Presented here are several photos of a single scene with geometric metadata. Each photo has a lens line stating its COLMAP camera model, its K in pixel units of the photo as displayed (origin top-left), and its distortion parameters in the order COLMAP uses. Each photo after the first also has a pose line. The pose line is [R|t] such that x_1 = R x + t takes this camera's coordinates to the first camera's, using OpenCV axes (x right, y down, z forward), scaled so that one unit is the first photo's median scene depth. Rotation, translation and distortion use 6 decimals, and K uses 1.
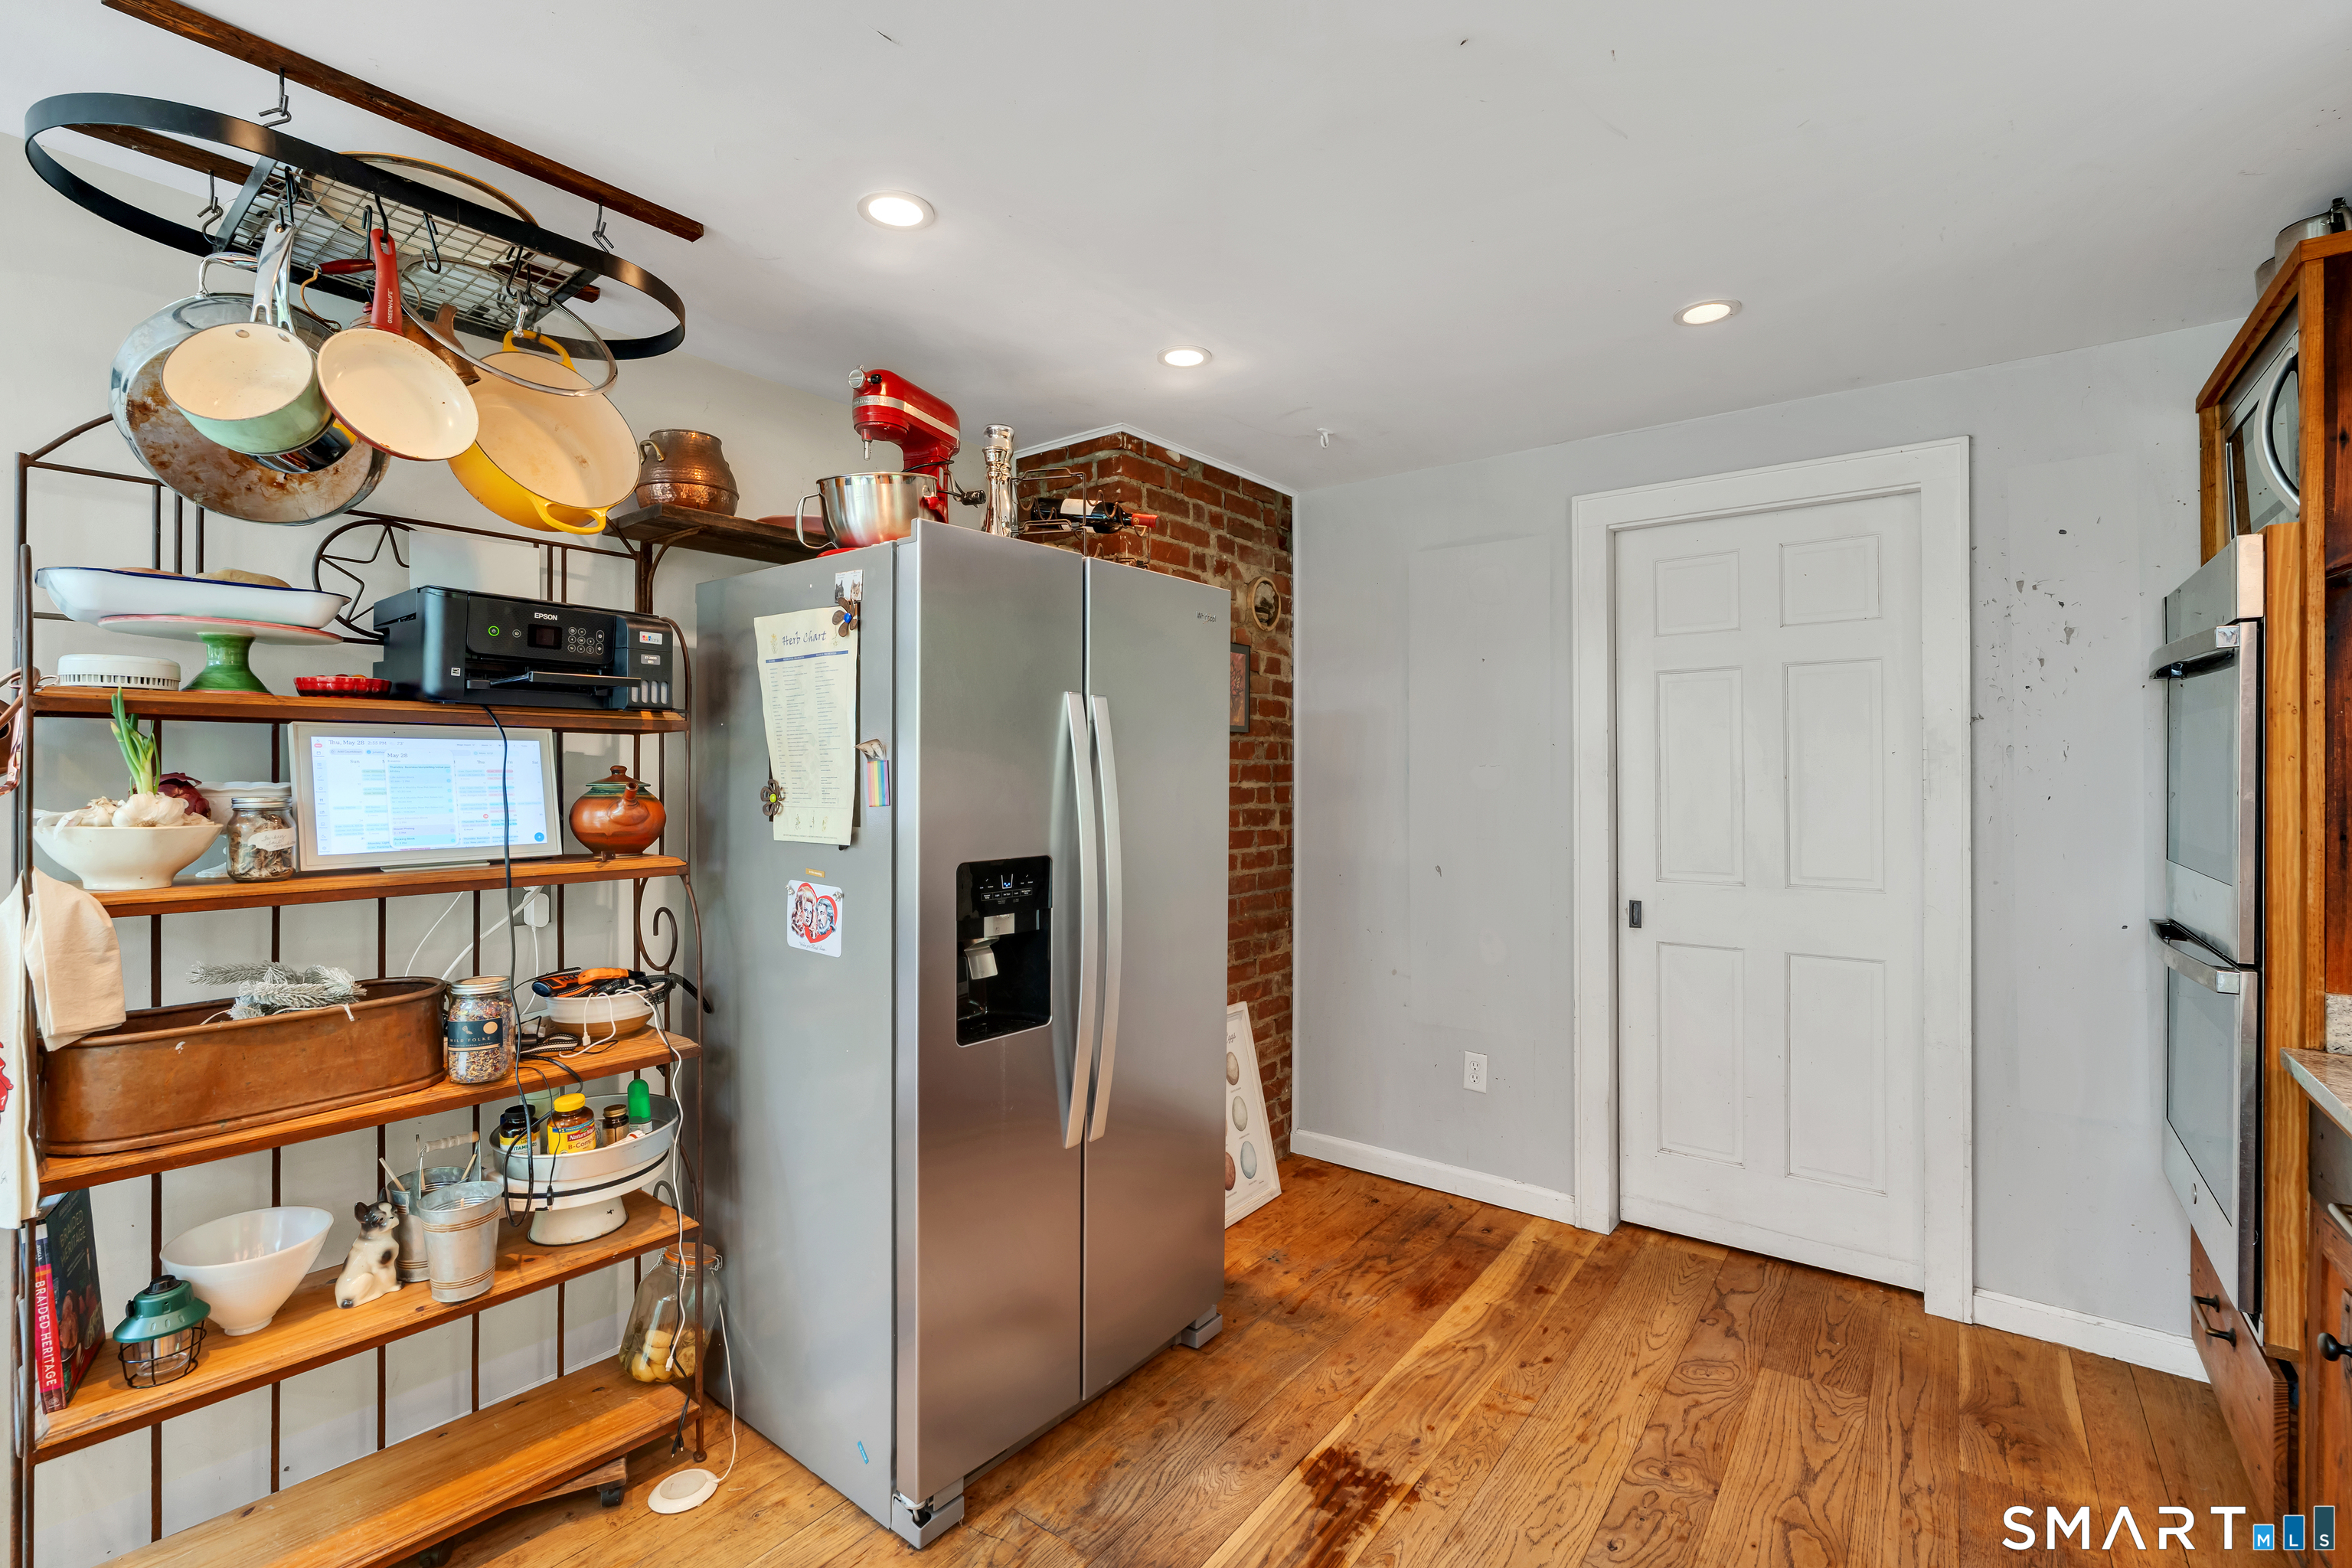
lens RADIAL K [[1036.1, 0, 1119.2], [0, 1036.1, 786.0], [0, 0, 1]] dist [-0.007194, -0.000617]
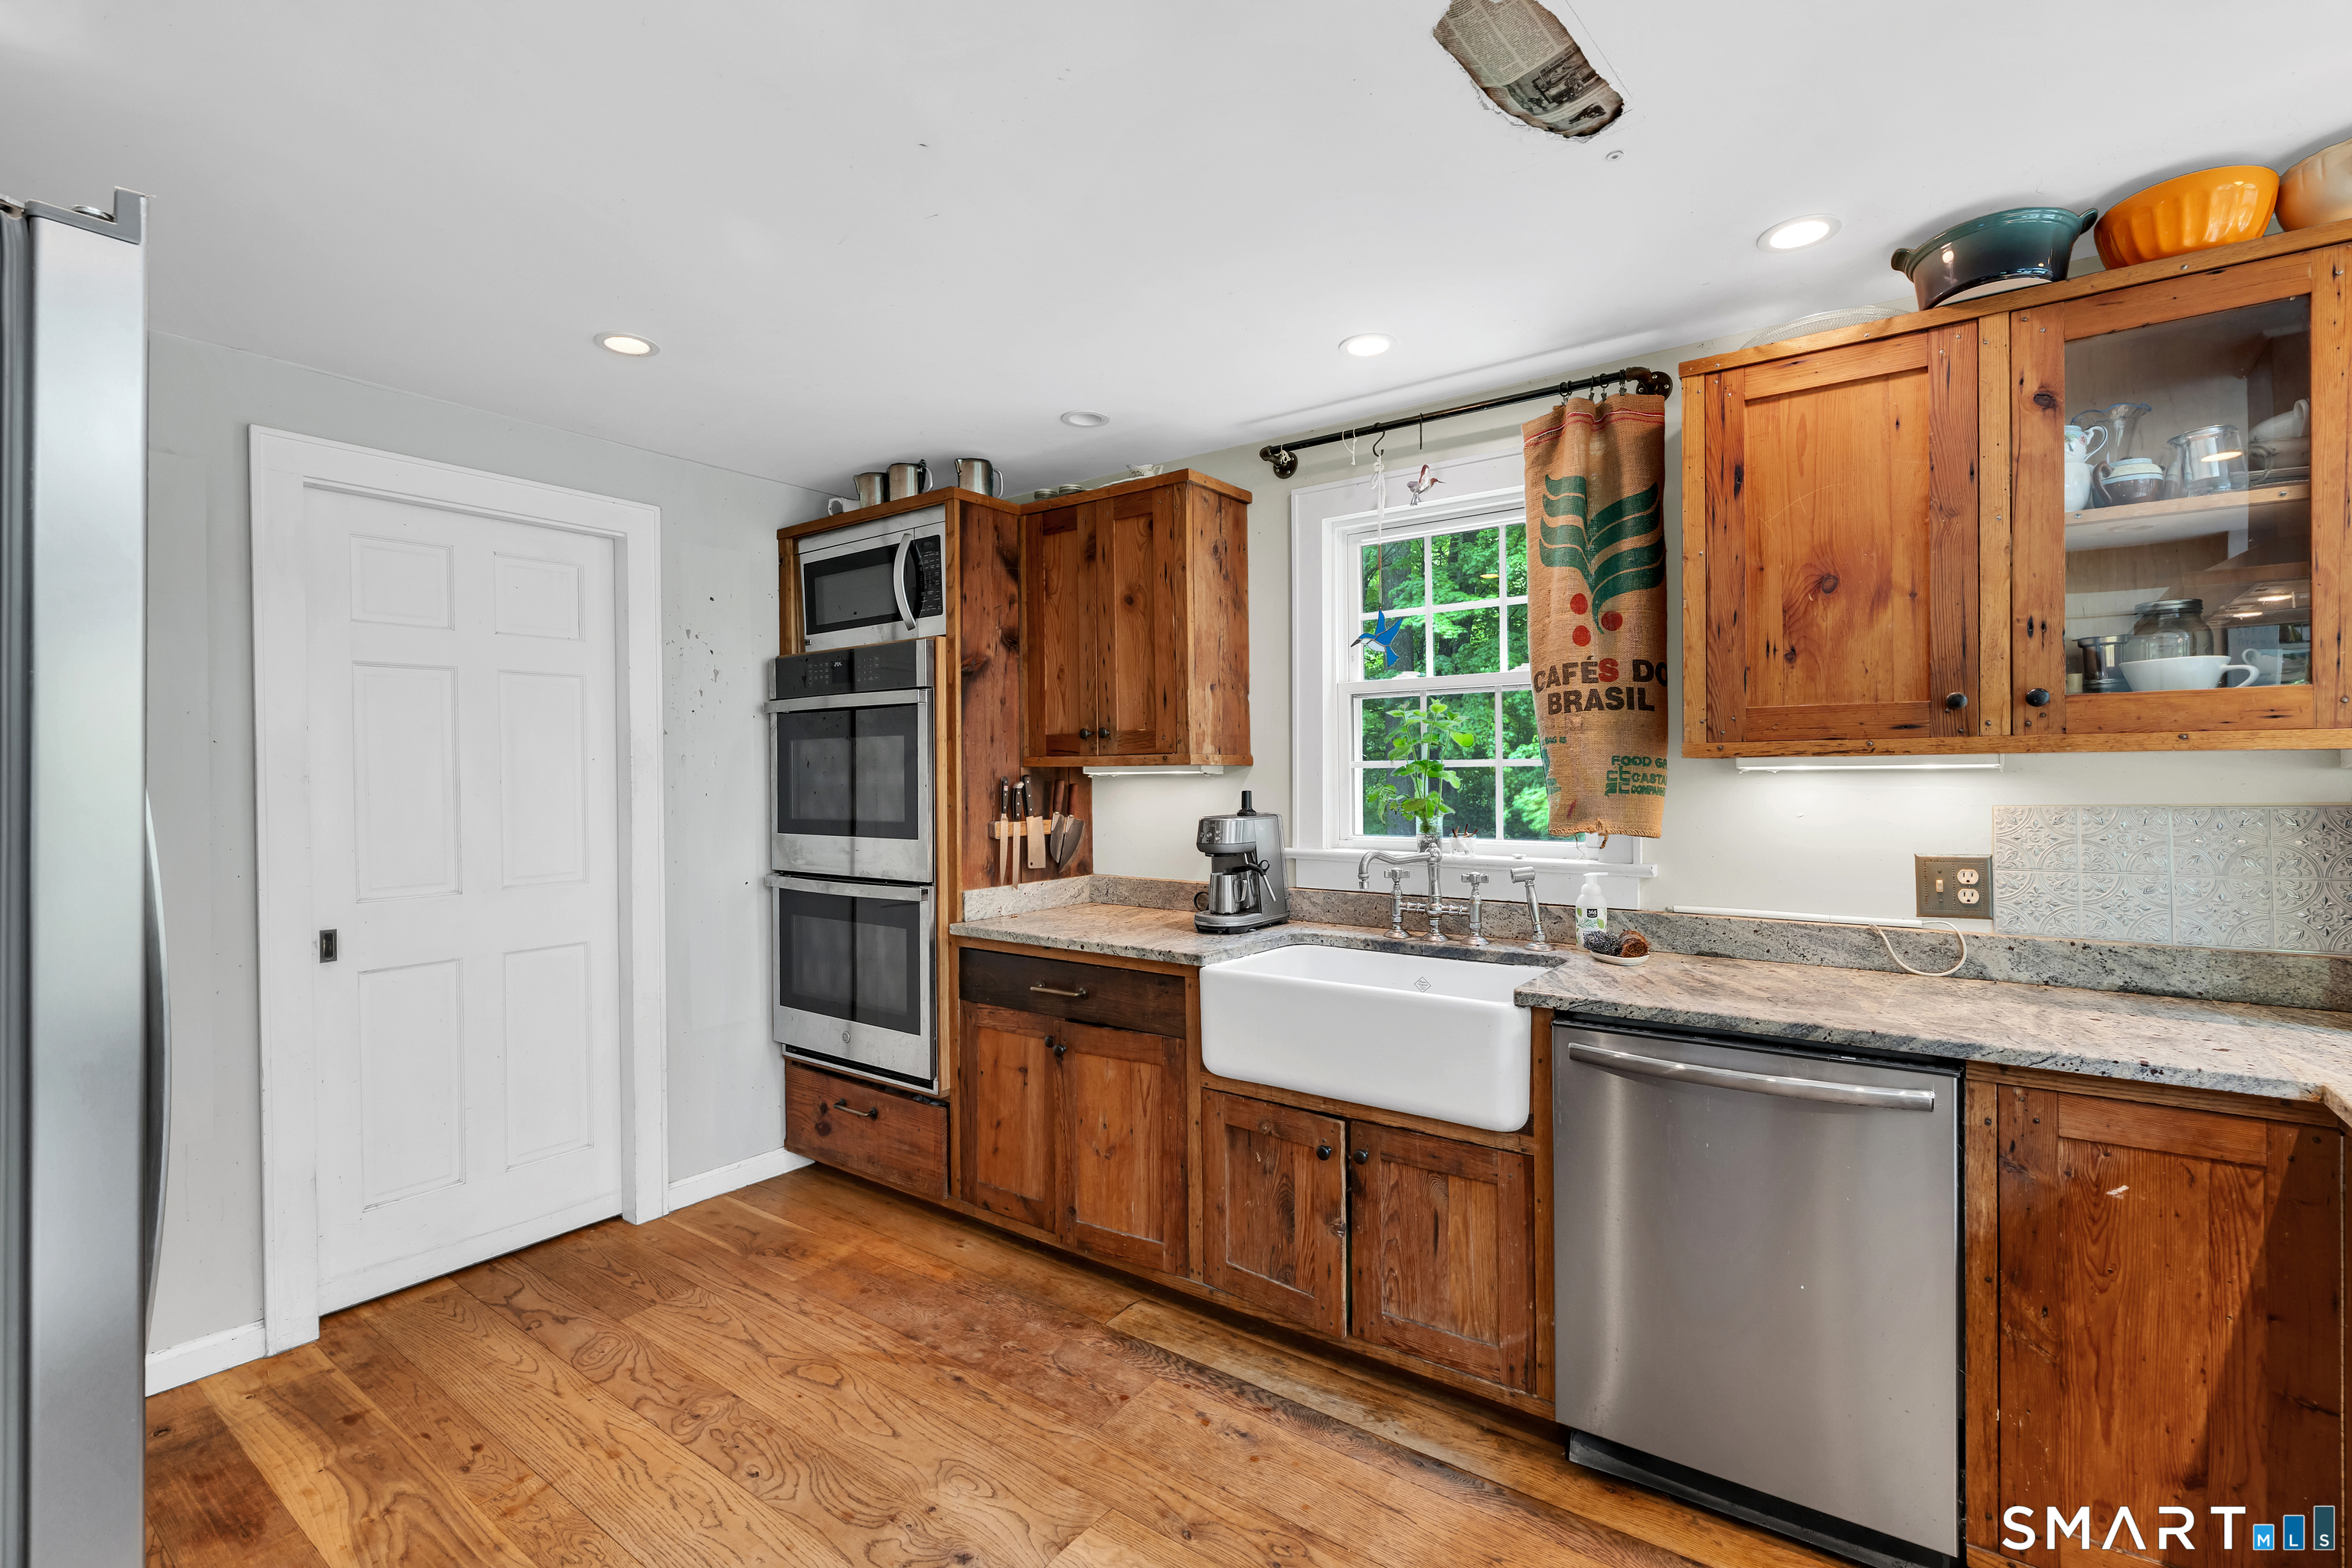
lens RADIAL K [[1036.1, 0, 1184.0], [0, 1036.1, 786.3], [0, 0, 1]] dist [-0.007194, -0.000617]
pose [[-0.051022, -0.003213, 0.998692, -0.484504], [0.022155, 0.999745, 0.004348, 0.009202], [-0.998452, 0.022348, -0.050938, 0.443409]]
